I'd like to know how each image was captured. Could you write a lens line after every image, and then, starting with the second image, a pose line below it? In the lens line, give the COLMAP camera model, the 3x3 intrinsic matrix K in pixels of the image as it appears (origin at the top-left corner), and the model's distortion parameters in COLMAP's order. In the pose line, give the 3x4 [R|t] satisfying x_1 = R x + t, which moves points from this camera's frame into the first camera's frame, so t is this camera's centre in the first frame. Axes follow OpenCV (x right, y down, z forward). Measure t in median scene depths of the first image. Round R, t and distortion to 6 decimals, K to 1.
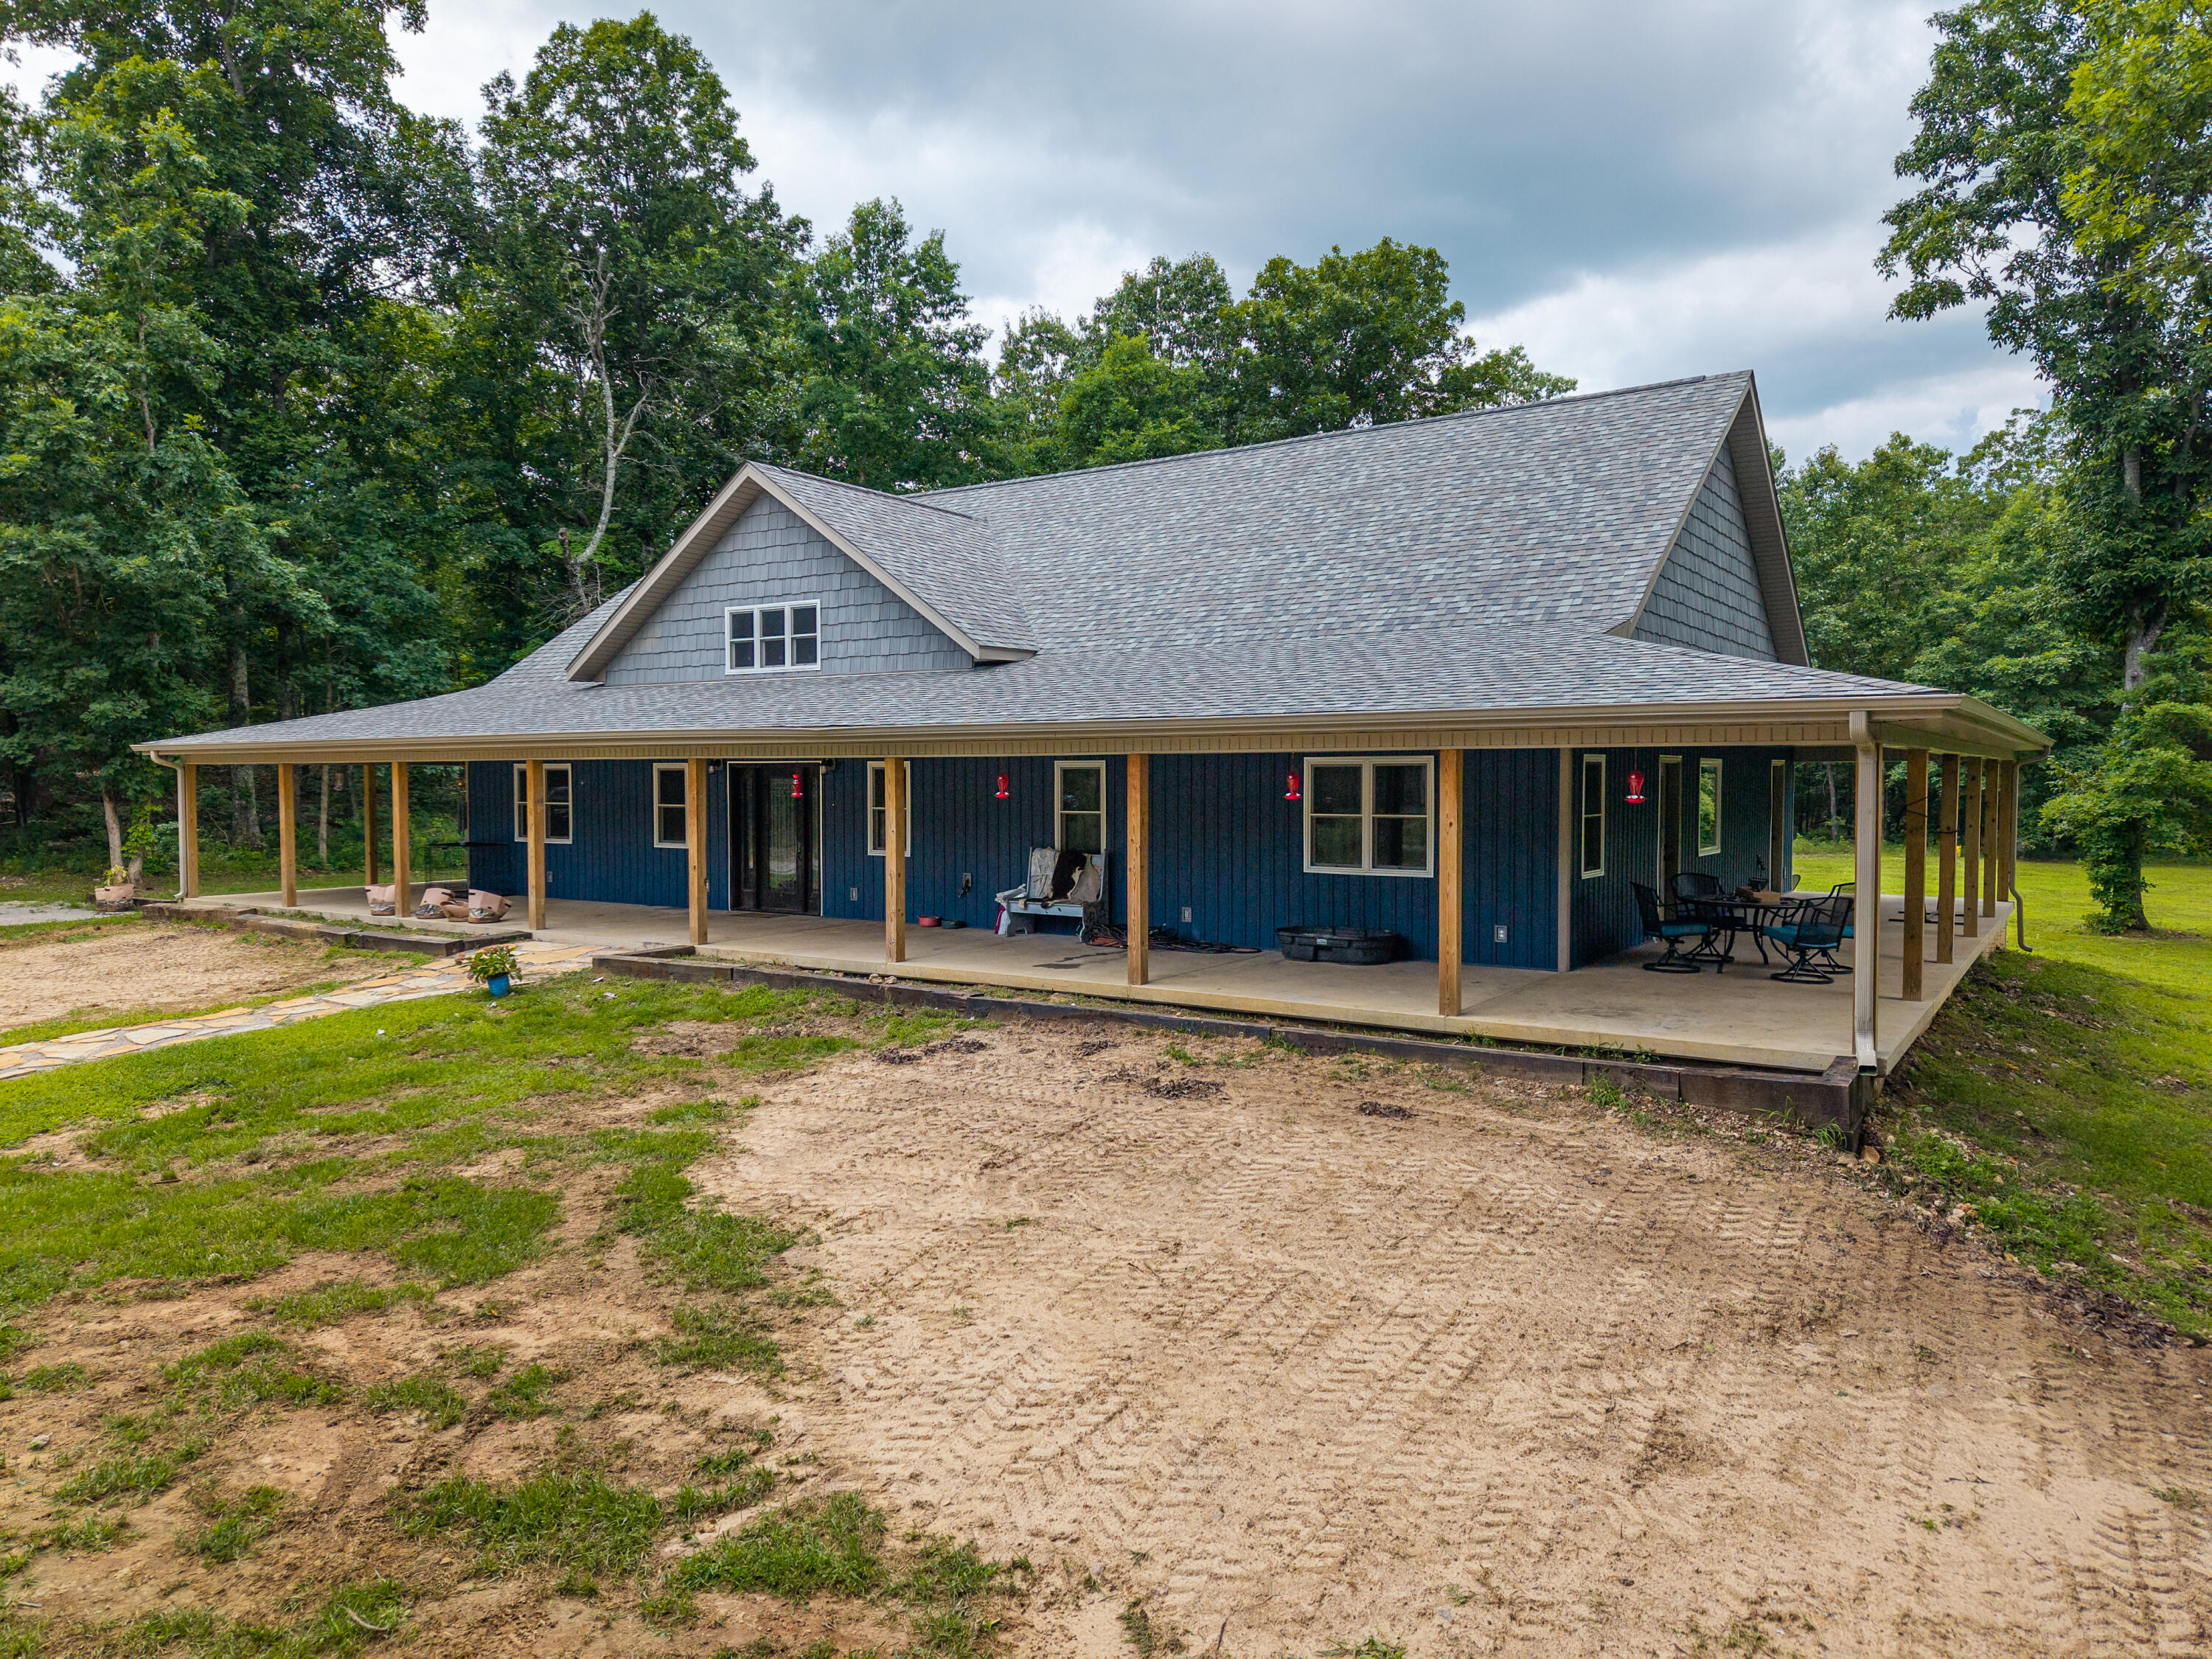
lens RADIAL K [[1497.2, 0, 1106.0], [0, 1497.2, 829.5], [0, 0, 1]] dist [0.023532, -0.000943]
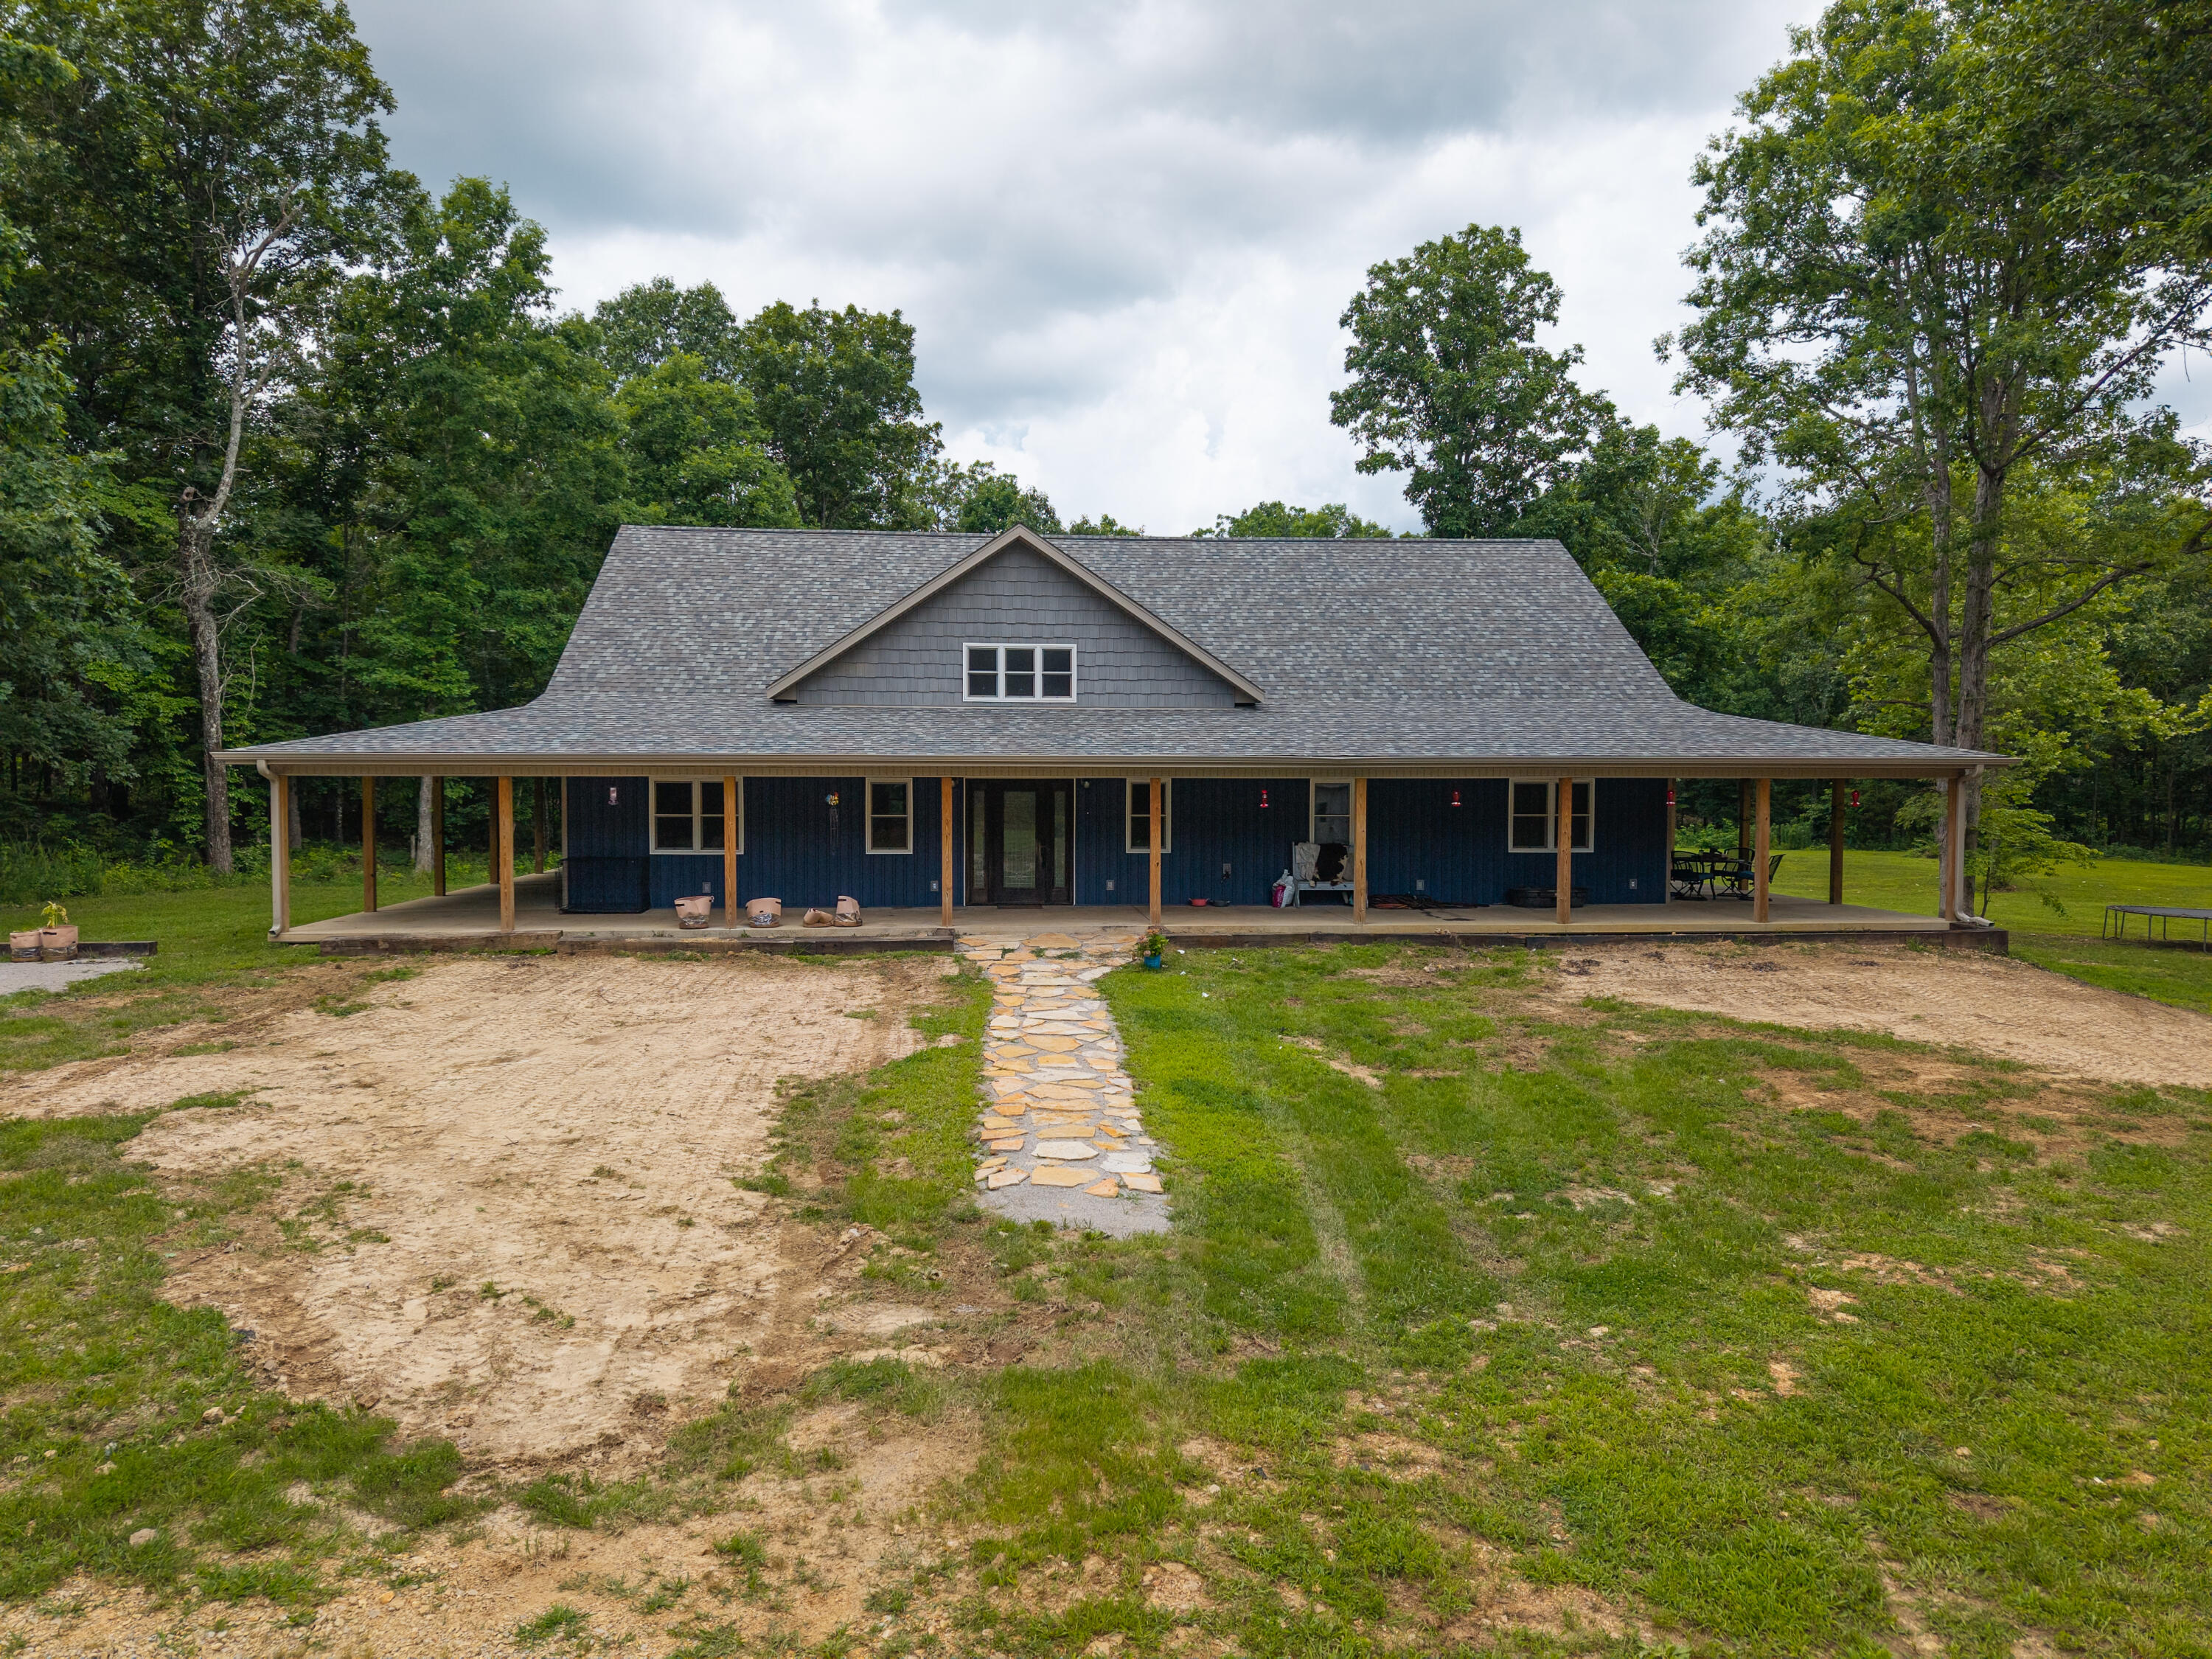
lens RADIAL K [[1497.2, 0, 1106.0], [0, 1497.2, 829.5], [0, 0, 1]] dist [0.023532, -0.000943]
pose [[0.777672, -0.020244, 0.628344, -0.914680], [0.019750, 0.999775, 0.007766, -0.011963], [-0.628360, 0.006370, 0.777897, 0.039589]]
